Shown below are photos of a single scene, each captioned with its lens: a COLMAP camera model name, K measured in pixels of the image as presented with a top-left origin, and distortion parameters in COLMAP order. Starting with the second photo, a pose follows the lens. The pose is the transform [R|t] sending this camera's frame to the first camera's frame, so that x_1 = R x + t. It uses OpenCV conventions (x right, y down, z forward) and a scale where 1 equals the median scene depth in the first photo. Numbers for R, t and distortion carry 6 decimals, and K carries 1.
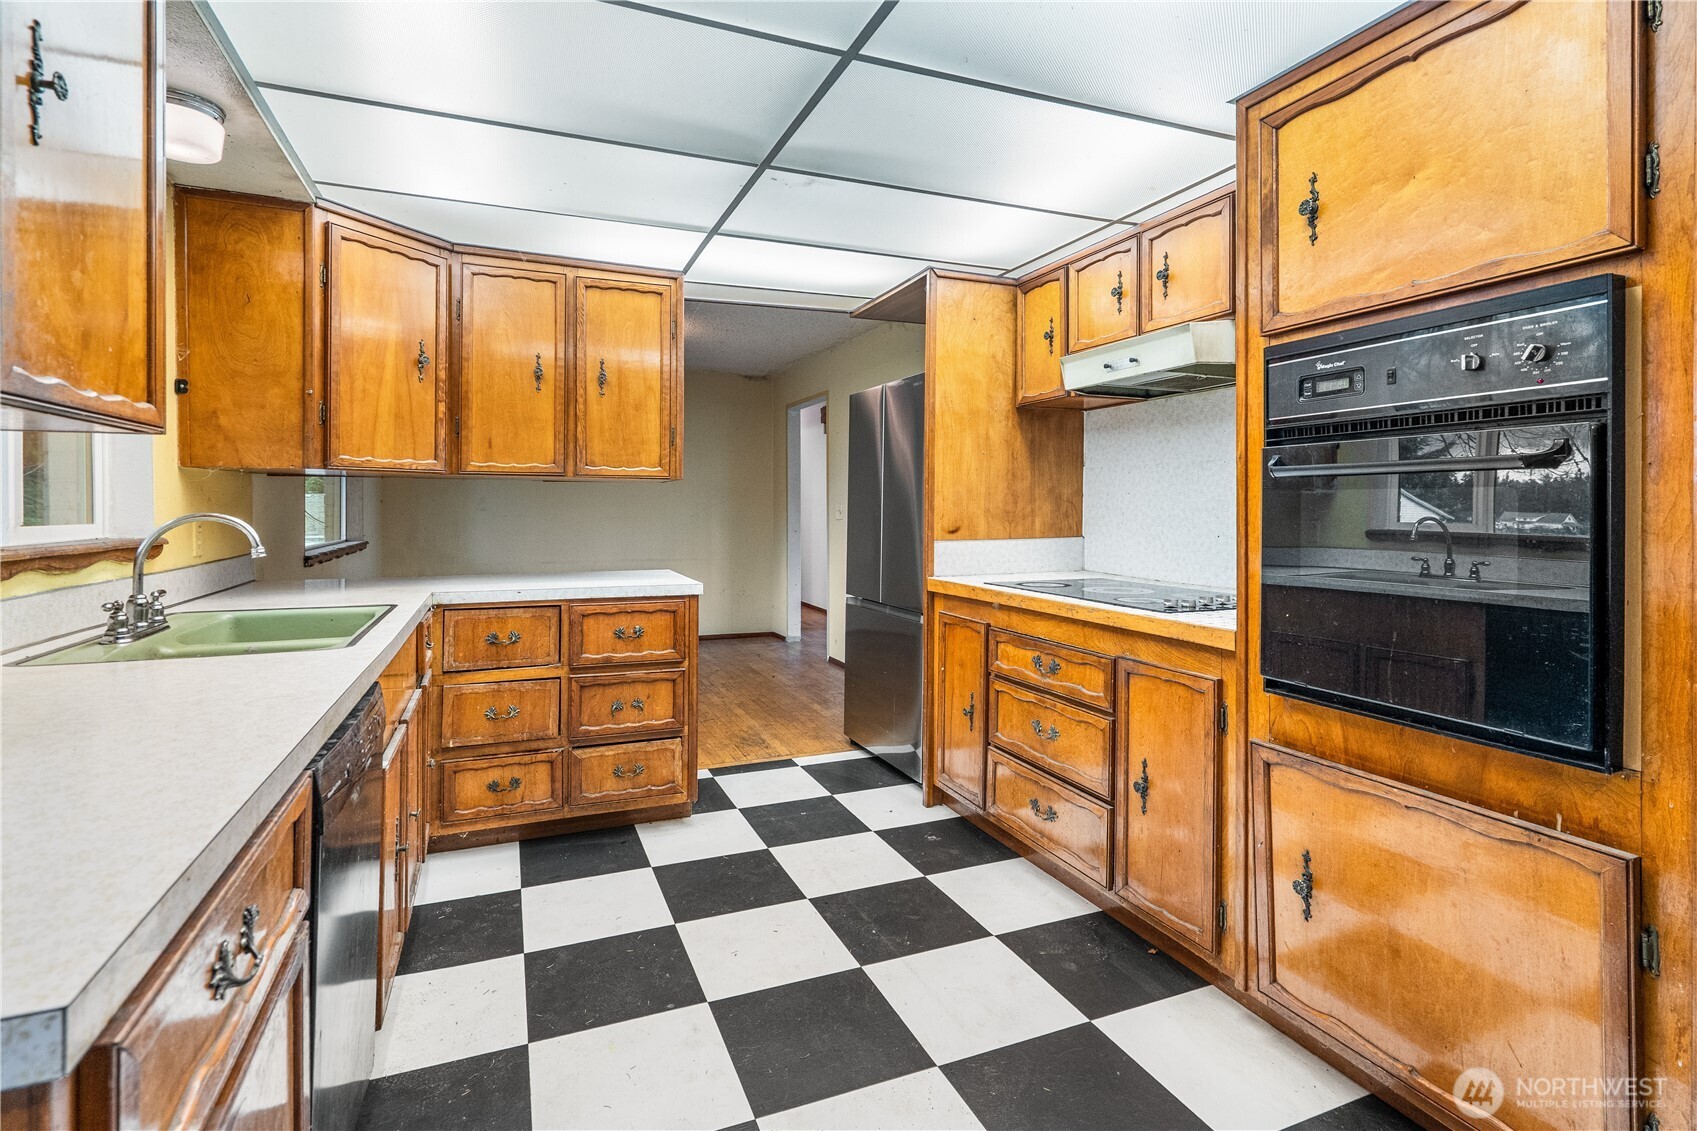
lens RADIAL K [[783.1, 0, 821.9], [0, 783.1, 508.3], [0, 0, 1]] dist [-0.002633, 0.000122]
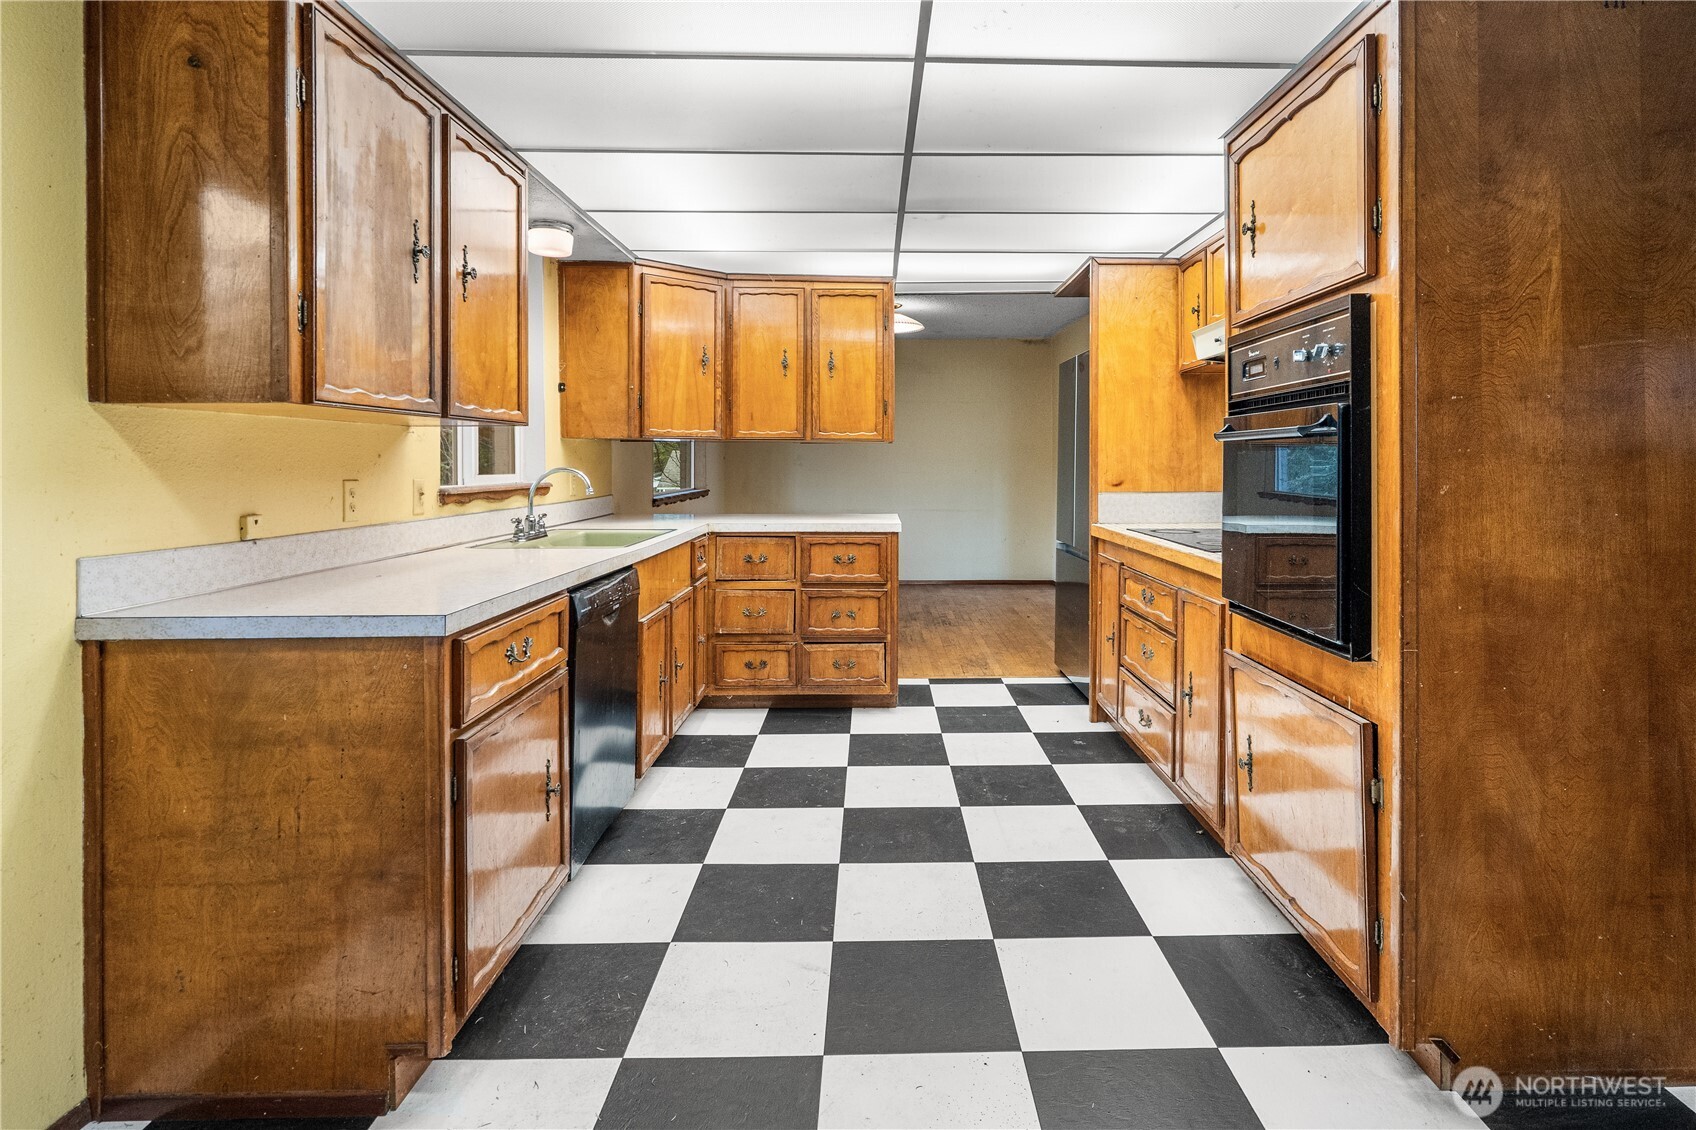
lens RADIAL K [[823.3, 0, 916.3], [0, 823.3, 464.5], [0, 0, 1]] dist [-0.007084, 0.002888]
pose [[0.941172, 0.000737, -0.337927, 0.356244], [-0.000064, 0.999998, 0.002005, -0.002675], [0.337928, -0.001865, 0.941170, -0.275509]]
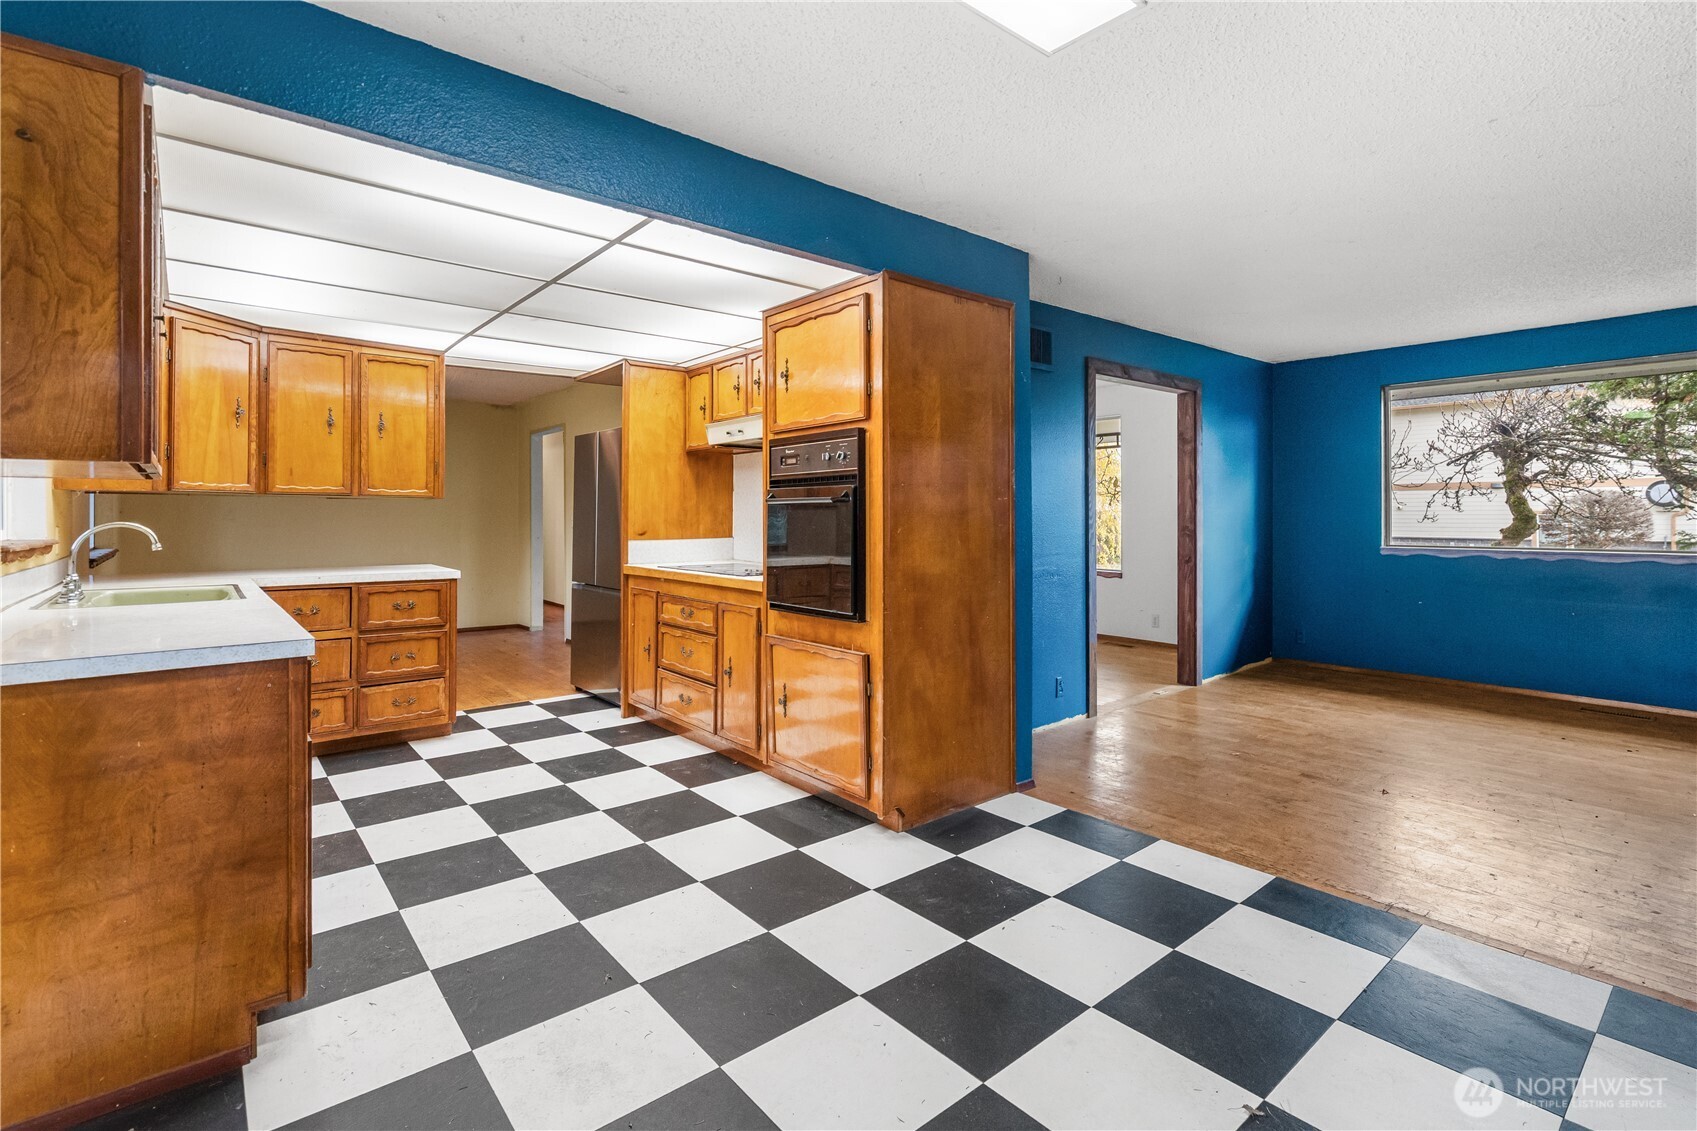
lens RADIAL K [[783.1, 0, 832.2], [0, 783.1, 519.5], [0, 0, 1]] dist [-0.002633, 0.000122]
pose [[0.951757, -0.000655, 0.306853, 0.064580], [0.000120, 0.999998, 0.001764, -0.001508], [-0.306854, -0.001642, 0.951755, -0.648055]]
